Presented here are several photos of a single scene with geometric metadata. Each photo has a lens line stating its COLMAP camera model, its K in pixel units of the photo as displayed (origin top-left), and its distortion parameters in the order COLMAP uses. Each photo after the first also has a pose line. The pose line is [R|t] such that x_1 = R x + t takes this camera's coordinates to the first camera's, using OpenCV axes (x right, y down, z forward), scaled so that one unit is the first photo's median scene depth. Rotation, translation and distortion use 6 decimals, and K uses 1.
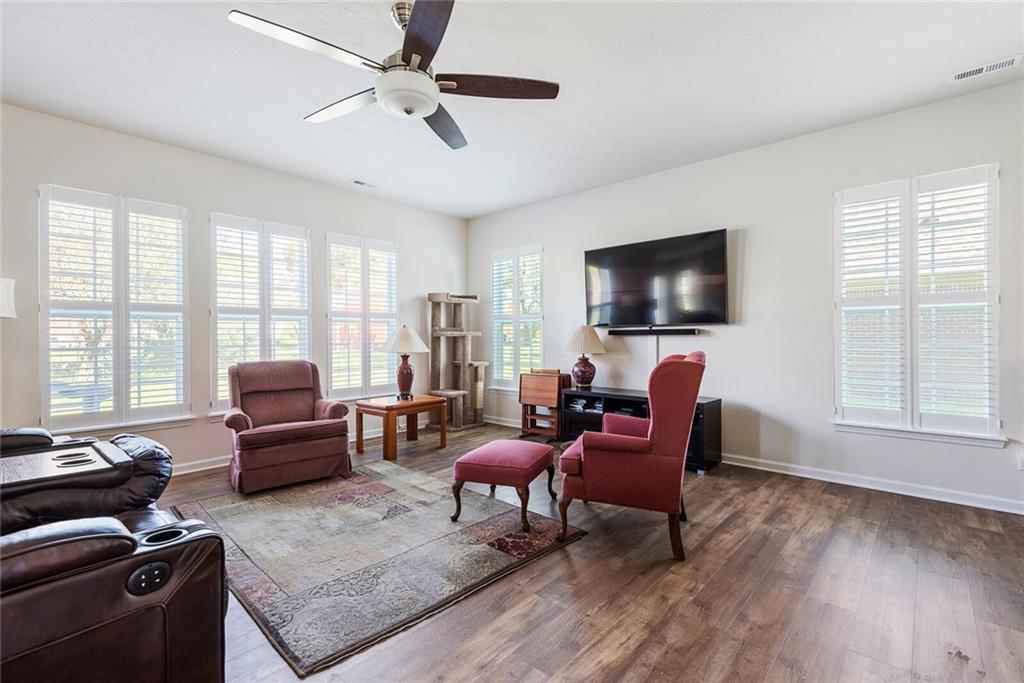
lens RADIAL K [[468.6, 0, 508.6], [0, 468.6, 339.4], [0, 0, 1]] dist [-0.001205, -0.001119]
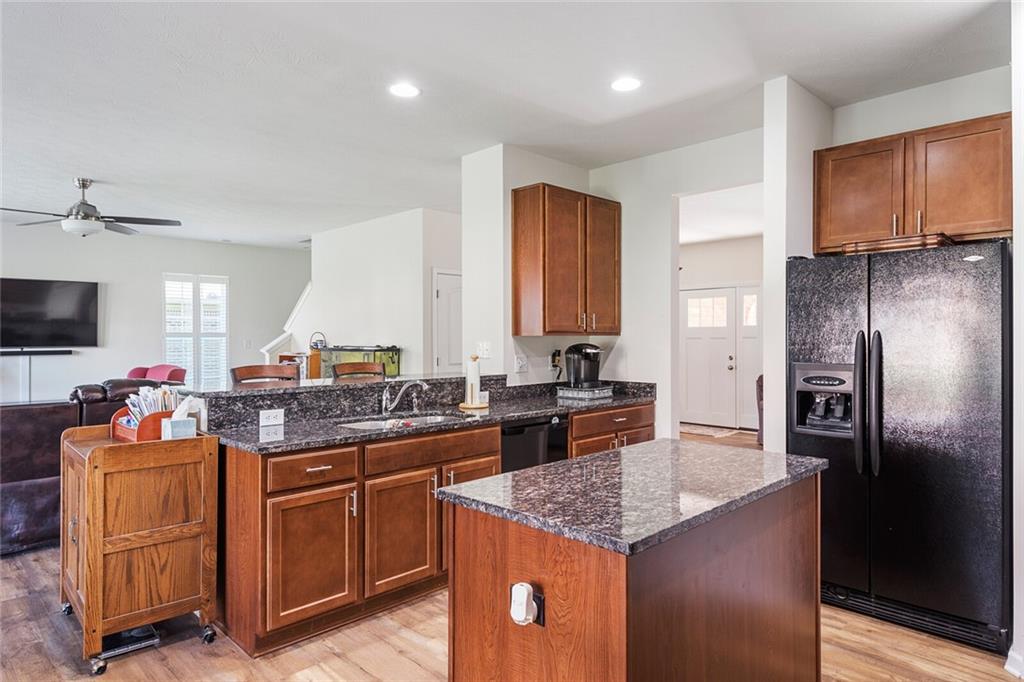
lens RADIAL K [[621.8, 0, 511.8], [0, 621.8, 337.9], [0, 0, 1]] dist [0.004424, 0.000087]
pose [[0.051531, -0.000022, 0.998671, -1.261973], [0.006714, 0.999977, -0.000324, -0.045660], [-0.998649, 0.006721, 0.051530, -0.357447]]
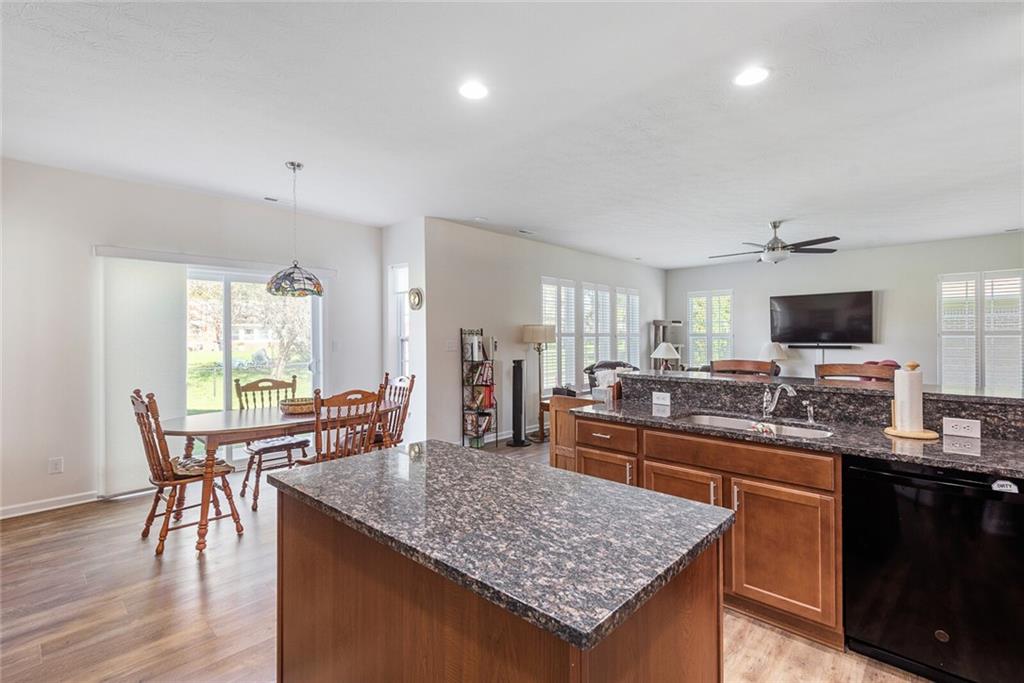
lens RADIAL K [[468.6, 0, 514.5], [0, 468.6, 336.4], [0, 0, 1]] dist [-0.001205, -0.001119]
pose [[0.999486, -0.000060, -0.032062, -0.755869], [-0.000098, 0.999988, -0.004947, -0.045143], [0.032062, 0.004948, 0.999474, -0.749068]]
